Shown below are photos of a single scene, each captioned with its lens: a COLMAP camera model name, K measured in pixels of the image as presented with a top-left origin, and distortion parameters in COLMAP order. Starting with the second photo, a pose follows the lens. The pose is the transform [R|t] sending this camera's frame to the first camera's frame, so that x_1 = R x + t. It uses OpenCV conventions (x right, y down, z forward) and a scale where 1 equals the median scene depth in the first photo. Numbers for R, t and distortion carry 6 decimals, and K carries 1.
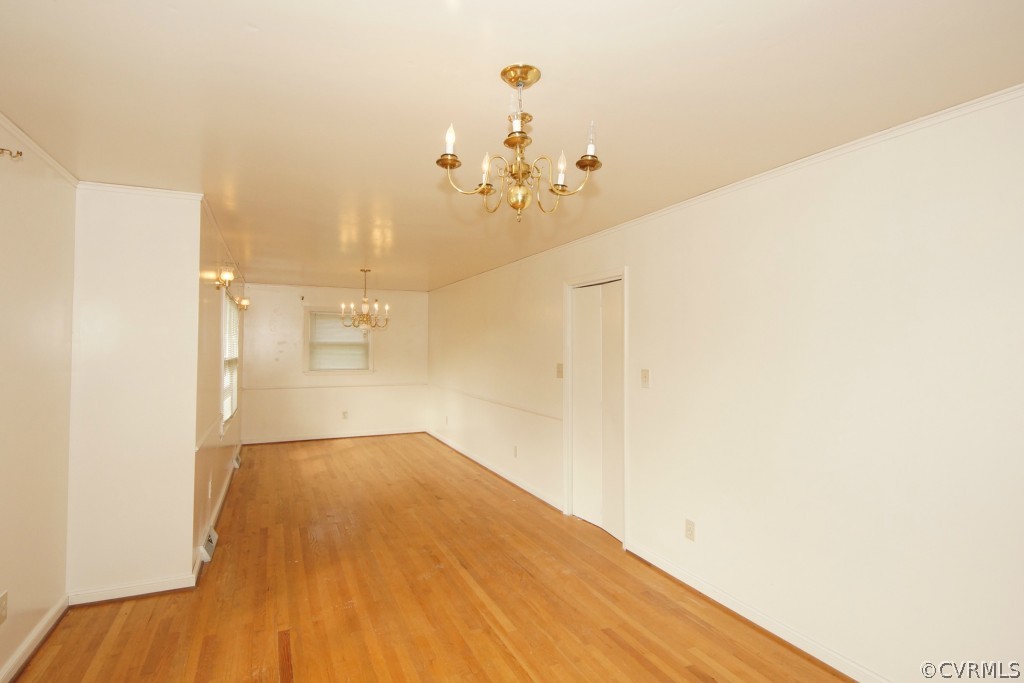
lens RADIAL K [[507.1, 0, 514.8], [0, 507.1, 340.9], [0, 0, 1]] dist [0.025195, -0.001928]
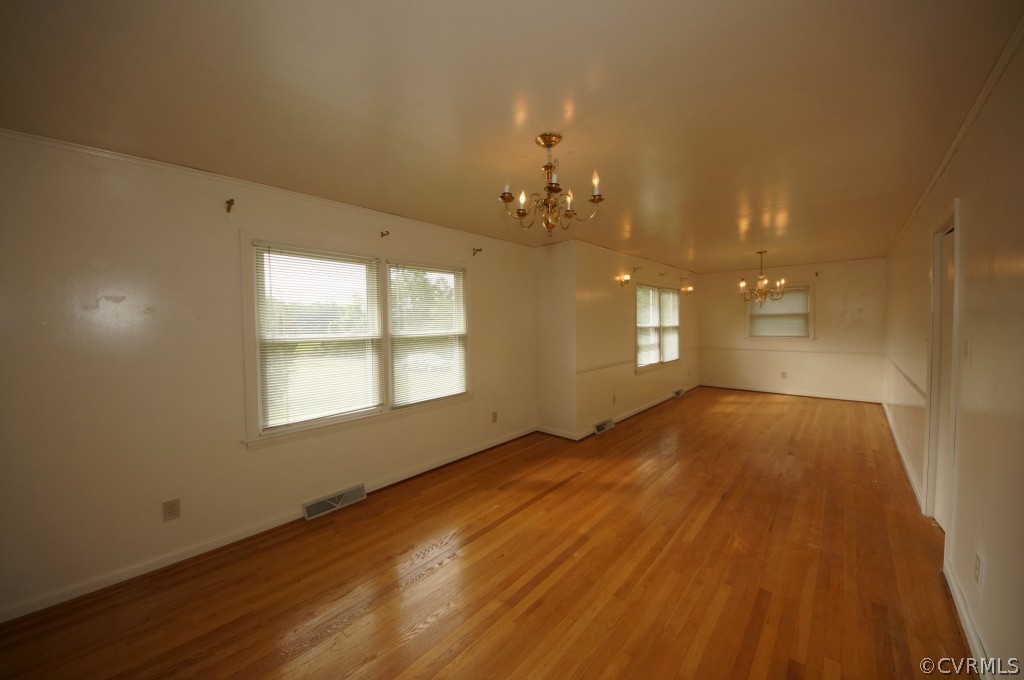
lens RADIAL K [[377.3, 0, 515.0], [0, 377.3, 340.2], [0, 0, 1]] dist [-0.014394, -0.000290]
pose [[0.383516, 0.038263, -0.922741, 0.447831], [0.022452, 0.998460, 0.050734, 0.013031], [0.923261, -0.040175, 0.382066, 0.191961]]
